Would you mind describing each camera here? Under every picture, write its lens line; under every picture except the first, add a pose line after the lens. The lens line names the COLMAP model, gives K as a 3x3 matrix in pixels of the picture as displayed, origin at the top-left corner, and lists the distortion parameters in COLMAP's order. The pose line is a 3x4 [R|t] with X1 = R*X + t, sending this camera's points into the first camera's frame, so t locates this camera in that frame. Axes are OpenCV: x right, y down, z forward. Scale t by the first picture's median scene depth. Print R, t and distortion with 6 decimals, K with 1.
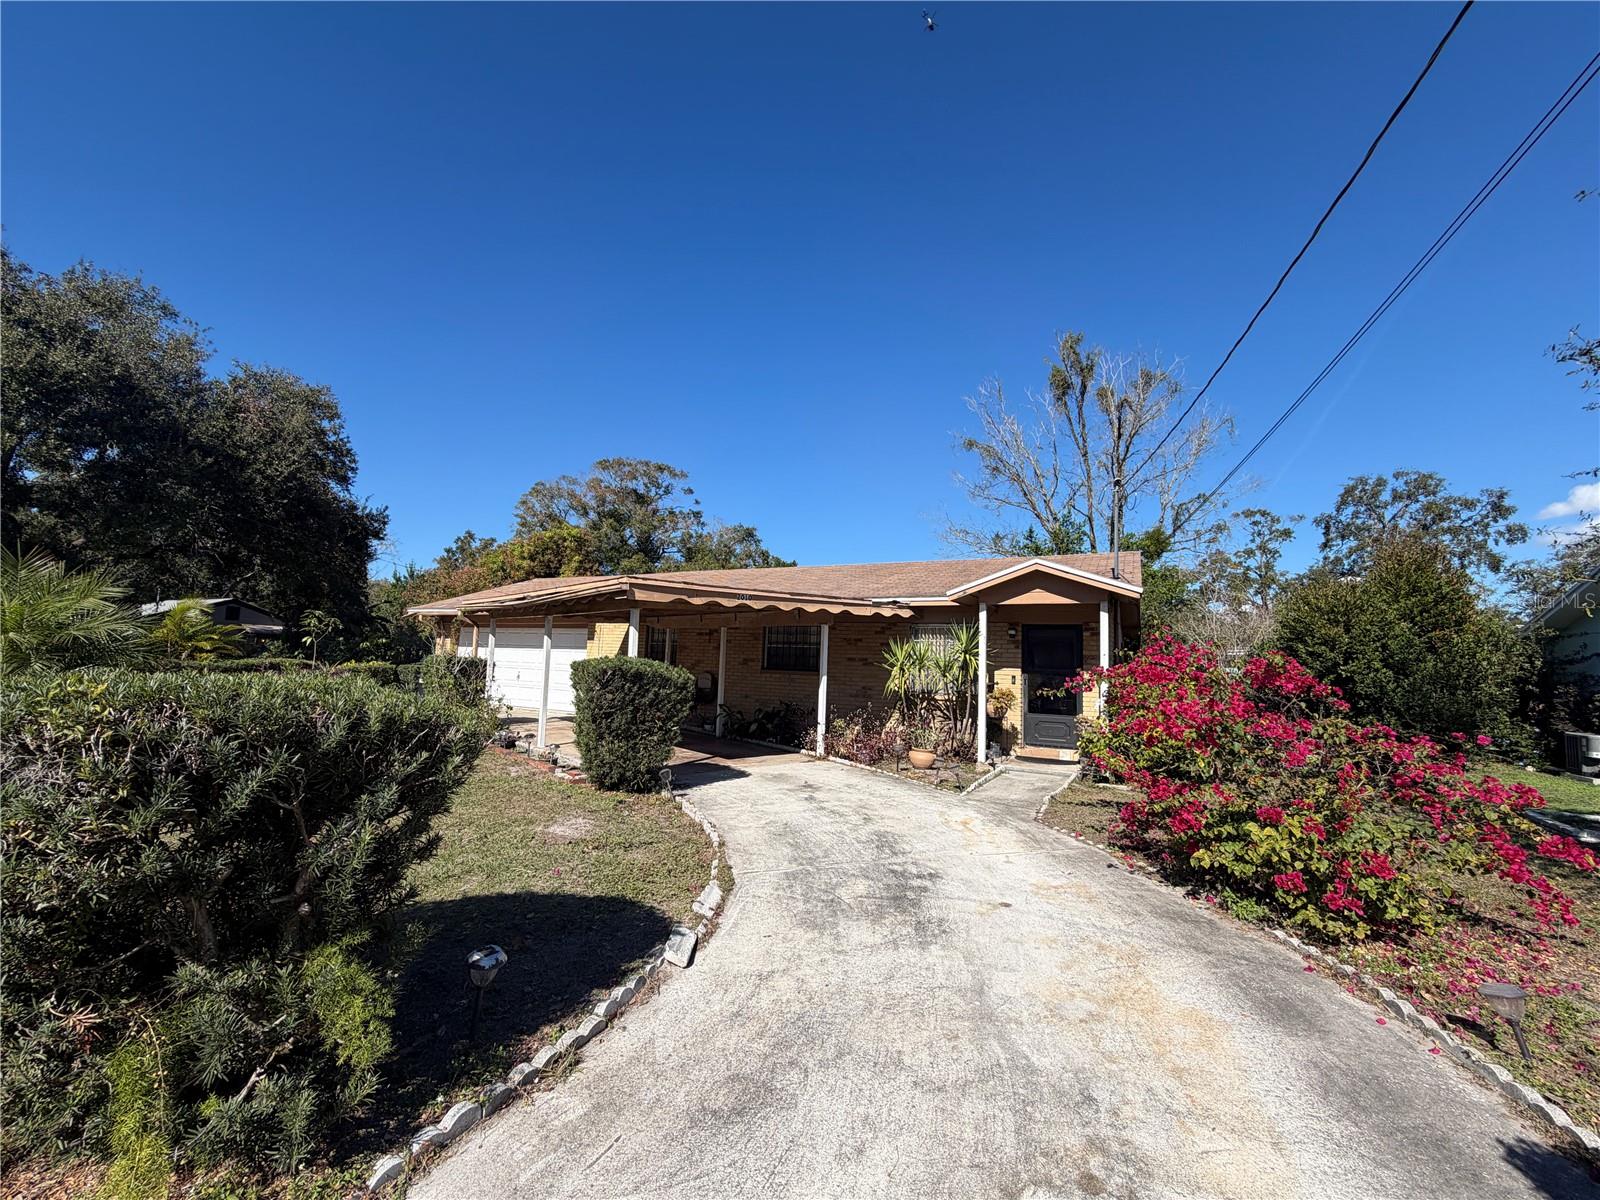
lens RADIAL K [[635.0, 0, 797.2], [0, 635.0, 605.0], [0, 0, 1]] dist [-0.001554, -0.000258]
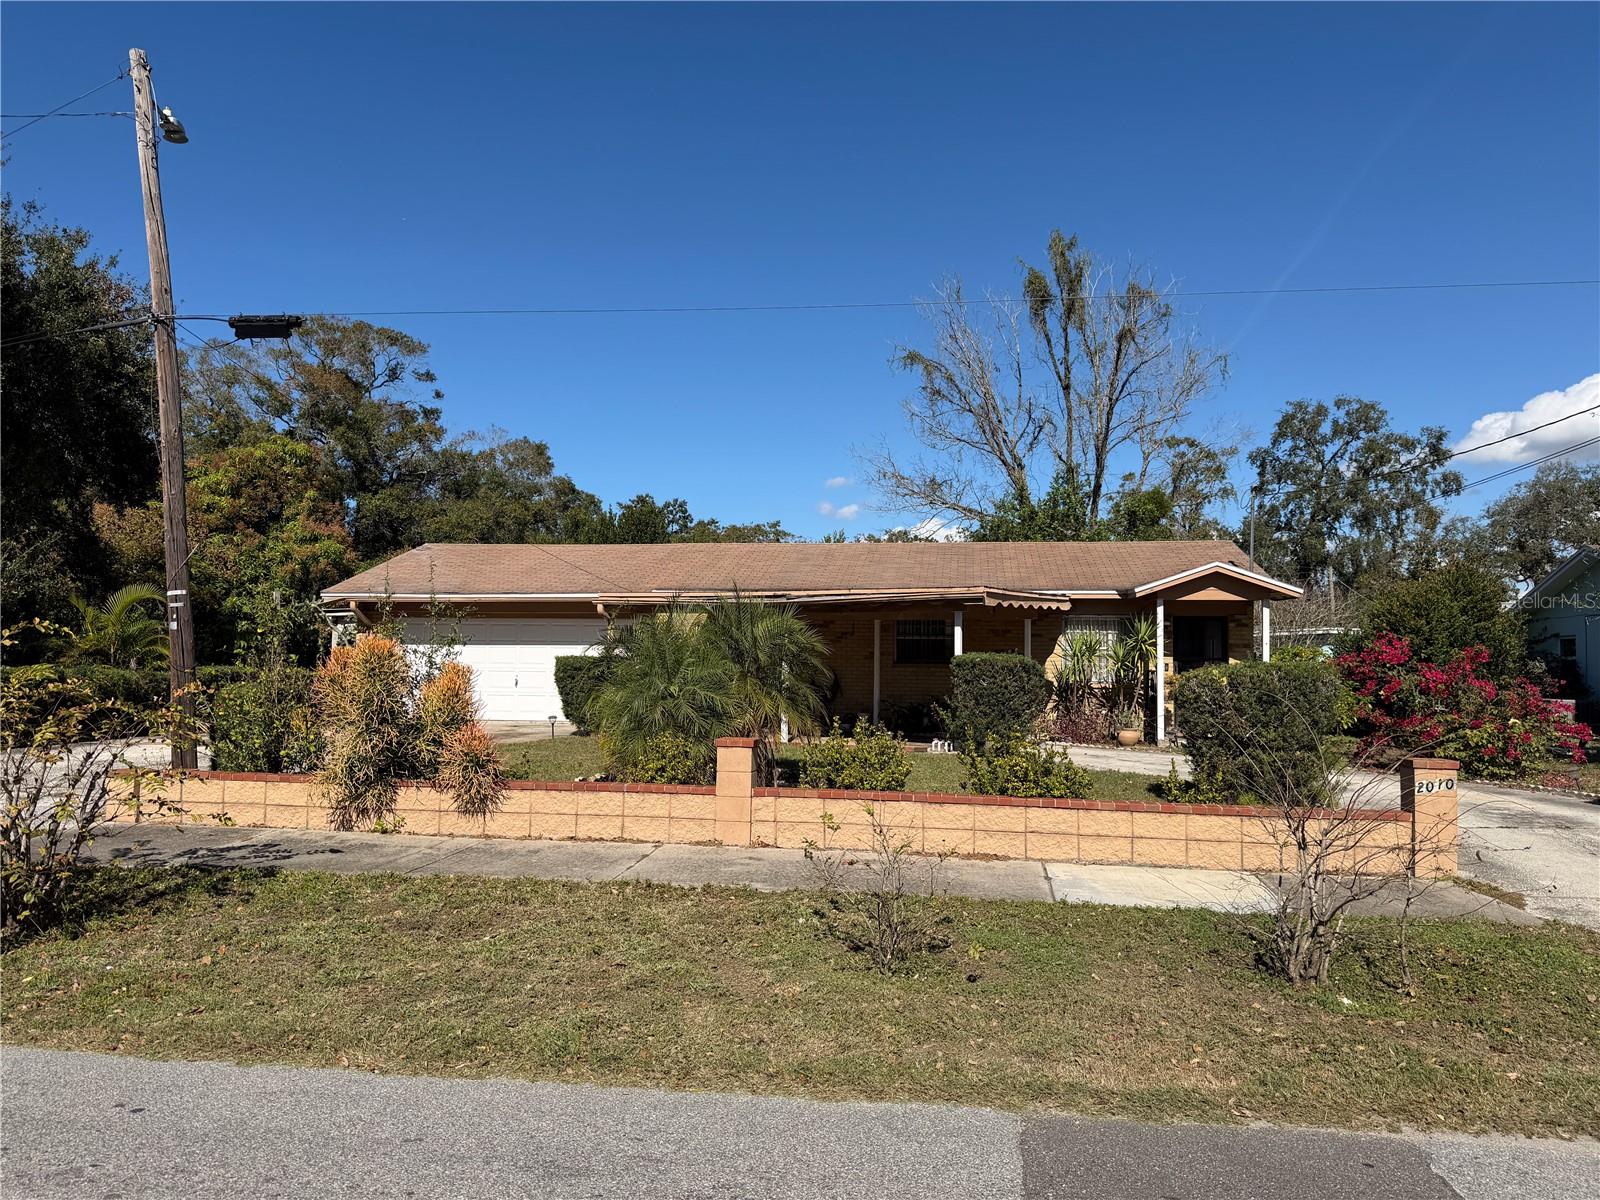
lens RADIAL K [[1121.2, 0, 799.4], [0, 1121.2, 610.0], [0, 0, 1]] dist [0.048171, -0.061828]
pose [[0.941203, -0.007746, 0.337752, -0.331736], [-0.009728, 0.998701, 0.050012, -0.025861], [-0.337701, -0.050357, 0.939905, -0.218639]]
